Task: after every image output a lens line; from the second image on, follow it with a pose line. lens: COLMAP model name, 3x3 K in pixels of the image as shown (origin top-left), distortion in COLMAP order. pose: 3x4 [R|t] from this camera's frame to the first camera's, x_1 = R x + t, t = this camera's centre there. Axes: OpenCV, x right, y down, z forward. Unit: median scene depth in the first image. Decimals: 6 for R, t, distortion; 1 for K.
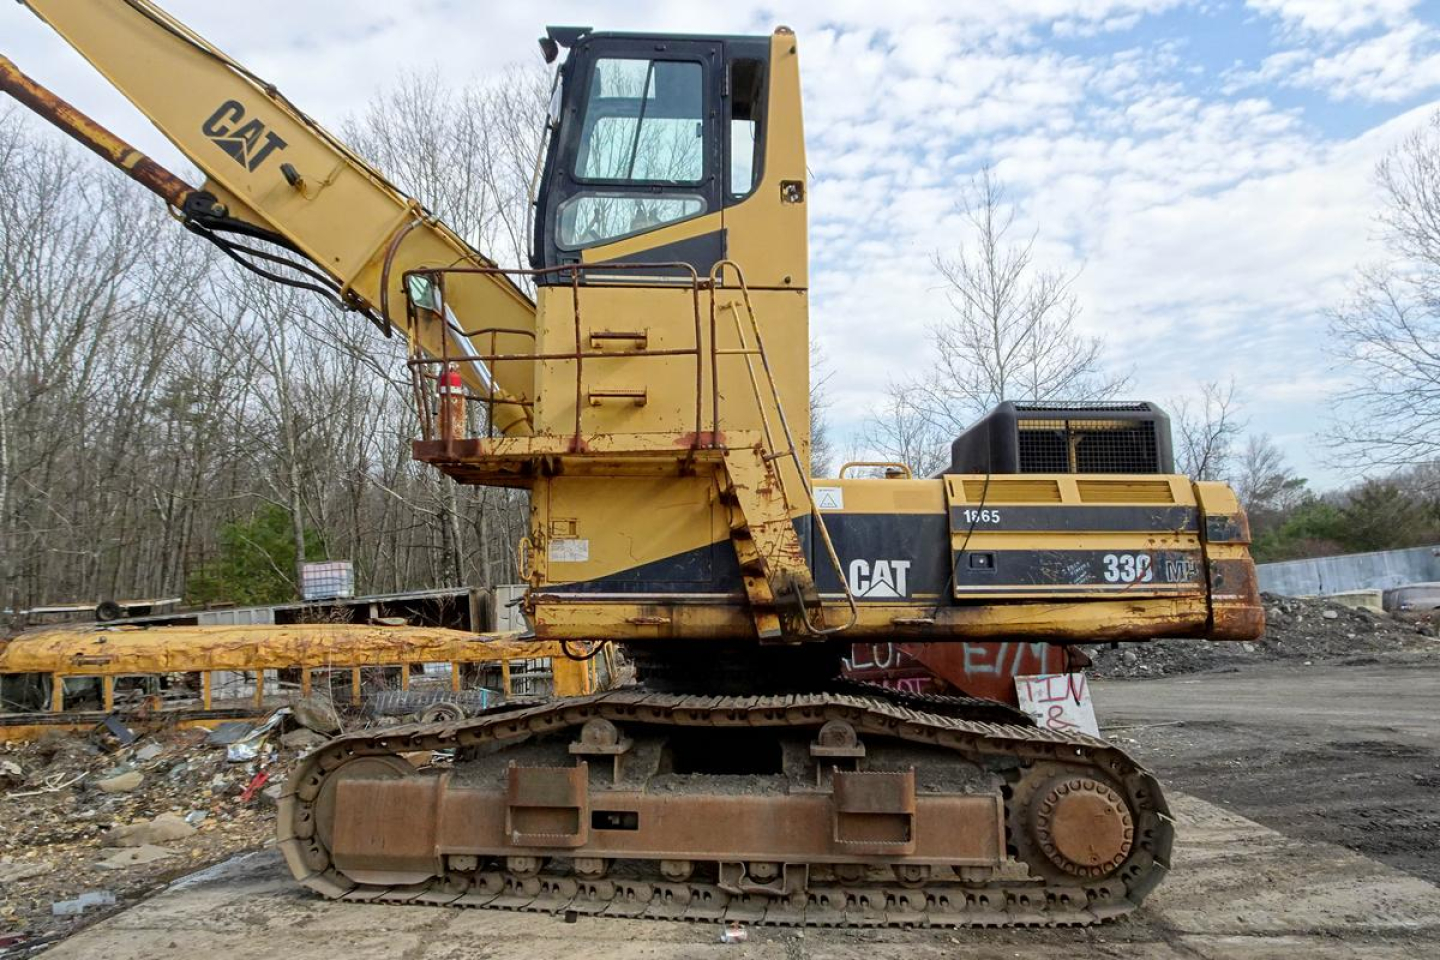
lens RADIAL K [[1052.6, 0, 720.0], [0, 1052.6, 480.0], [0, 0, 1]] dist [0.005780, 0.006807]
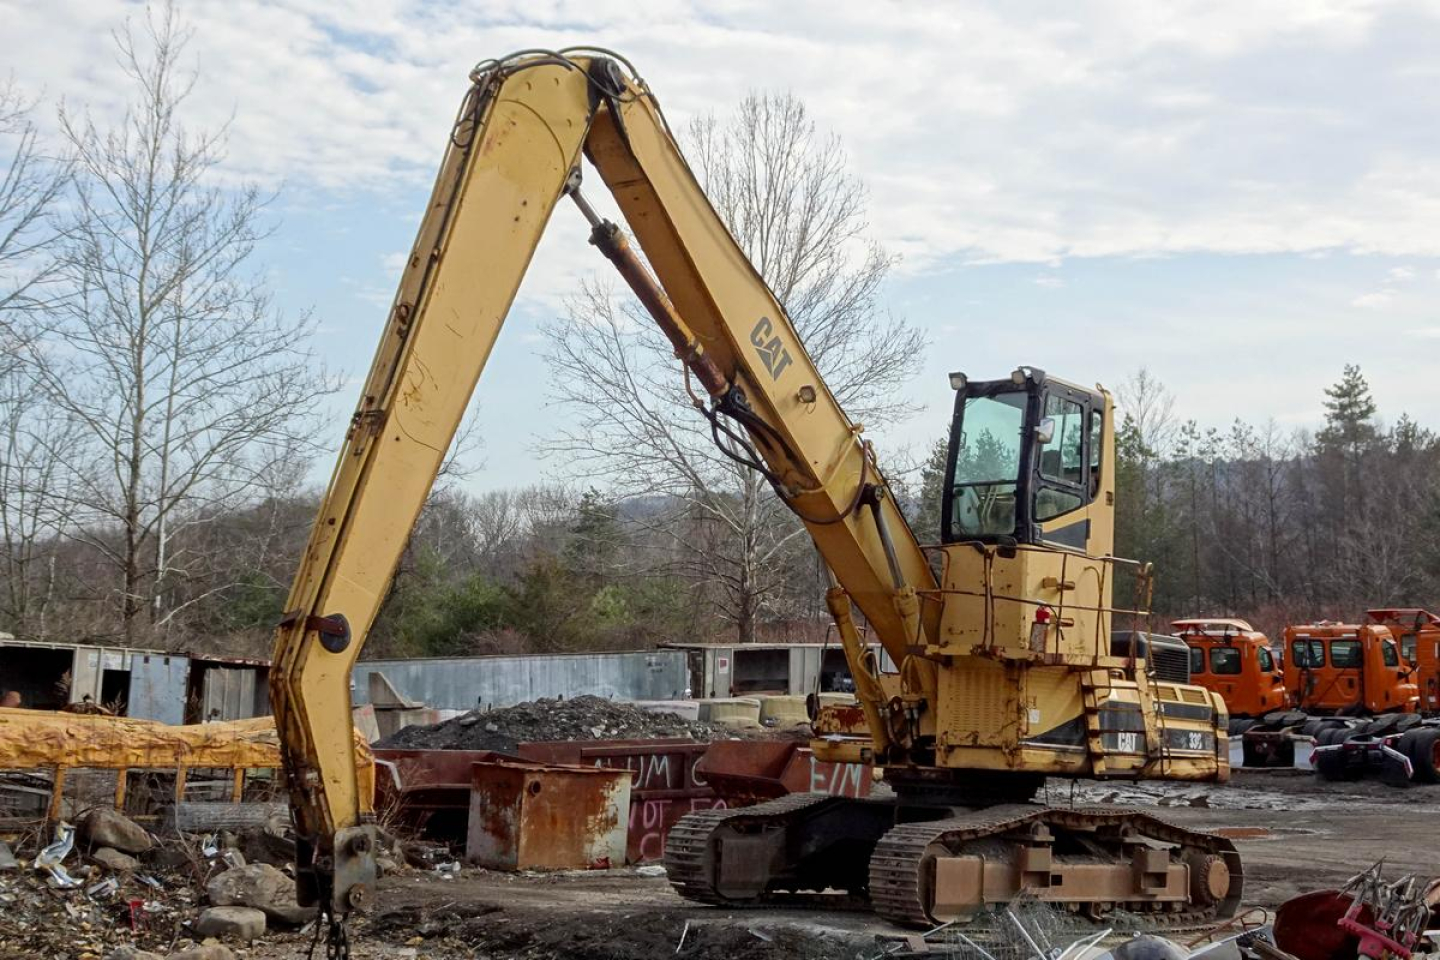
lens RADIAL K [[2229.9, 0, 720.0], [0, 2229.9, 480.0], [0, 0, 1]] dist [0.049376, -0.042595]
pose [[0.661278, 0.128775, 0.739005, -3.002072], [-0.156025, 0.987221, -0.032413, -0.103031], [-0.733735, -0.093870, 0.672920, -0.902197]]
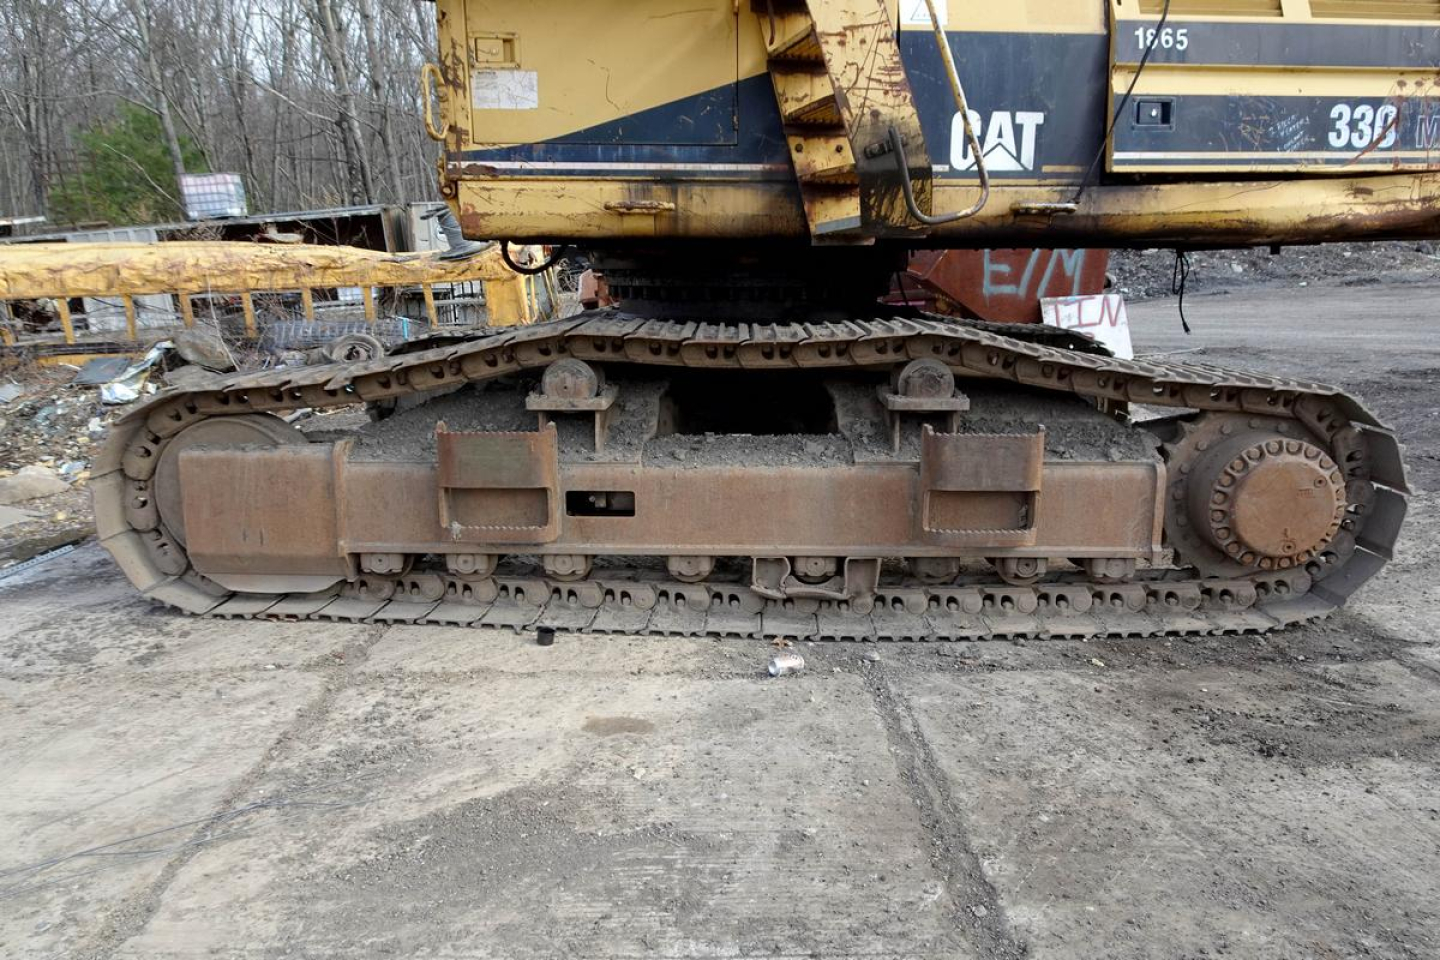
lens RADIAL K [[1039.2, 0, 724.6], [0, 1039.2, 481.2], [0, 0, 1]] dist [0.016552, -0.006593]
pose [[0.997400, -0.017737, 0.069846, -0.062728], [-0.007429, 0.938763, 0.344482, 0.070839], [-0.071679, -0.344106, 0.936191, 0.344753]]
